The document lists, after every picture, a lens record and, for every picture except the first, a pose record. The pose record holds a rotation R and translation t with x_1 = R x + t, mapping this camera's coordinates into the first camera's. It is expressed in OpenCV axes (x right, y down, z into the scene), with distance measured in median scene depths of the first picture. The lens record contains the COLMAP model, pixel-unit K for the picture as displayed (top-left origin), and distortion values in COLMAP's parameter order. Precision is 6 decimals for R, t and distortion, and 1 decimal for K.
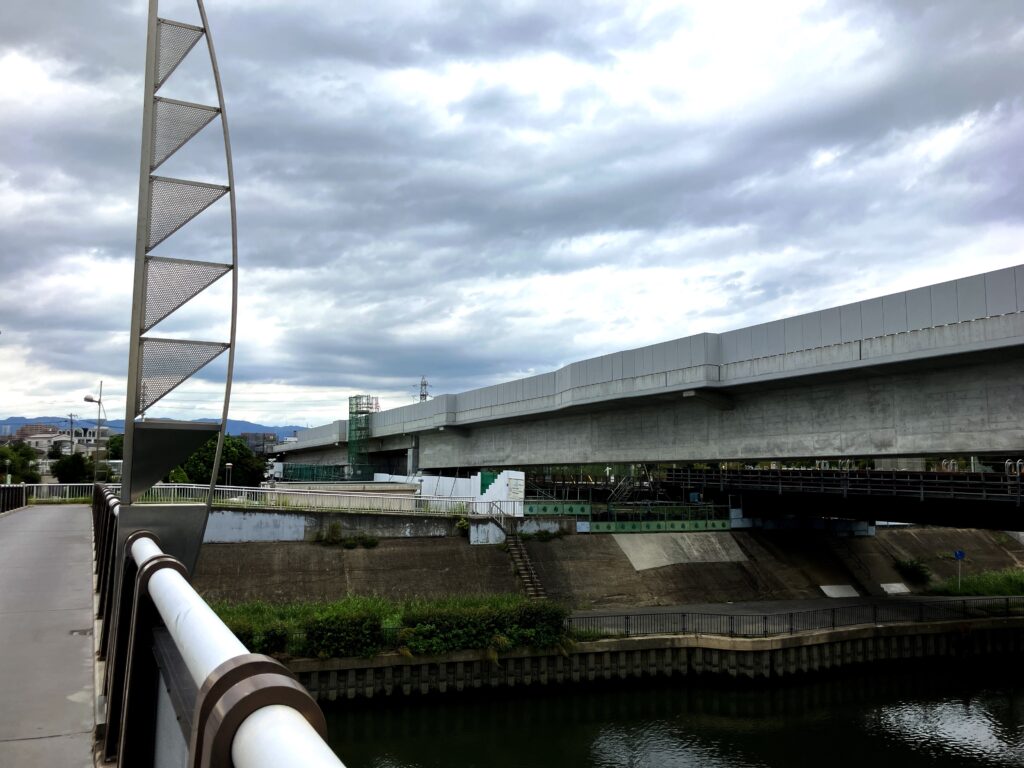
lens RADIAL K [[825.8, 0, 512.4], [0, 825.8, 369.2], [0, 0, 1]] dist [0.094044, -0.179334]
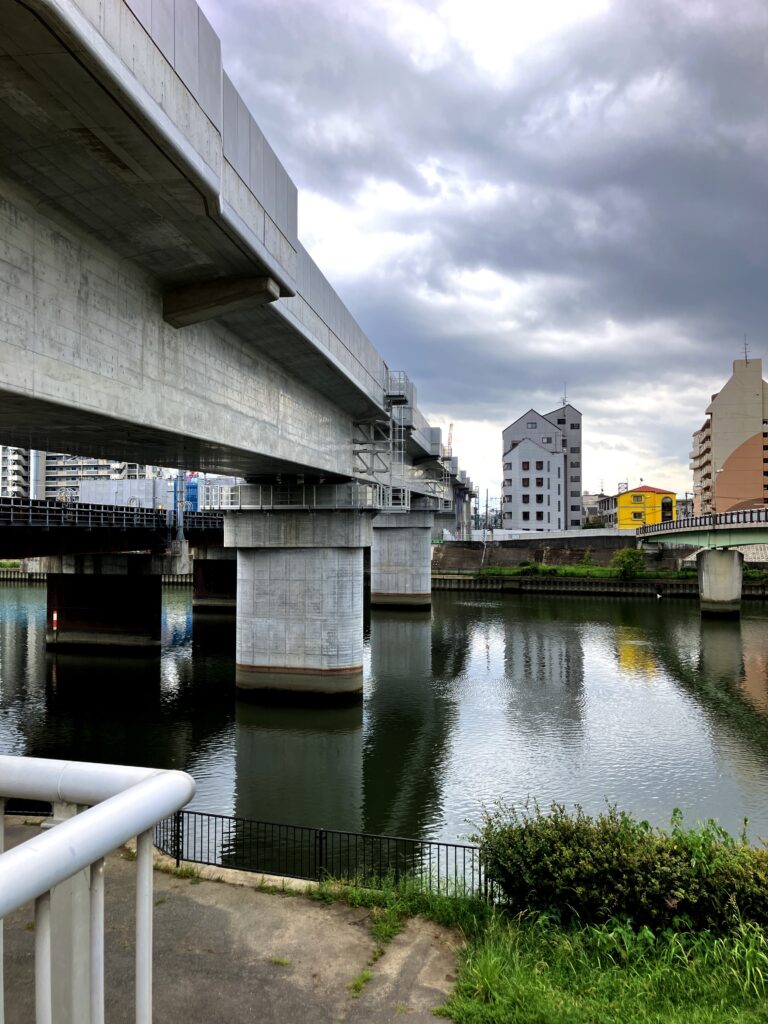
lens RADIAL K [[832.7, 0, 371.3], [0, 832.7, 506.9], [0, 0, 1]] dist [0.059026, -0.083290]
pose [[-0.812912, -0.003832, 0.582373, -0.077890], [-0.084403, 0.990196, -0.111299, 0.149703], [-0.576237, -0.139631, -0.805266, 1.015178]]
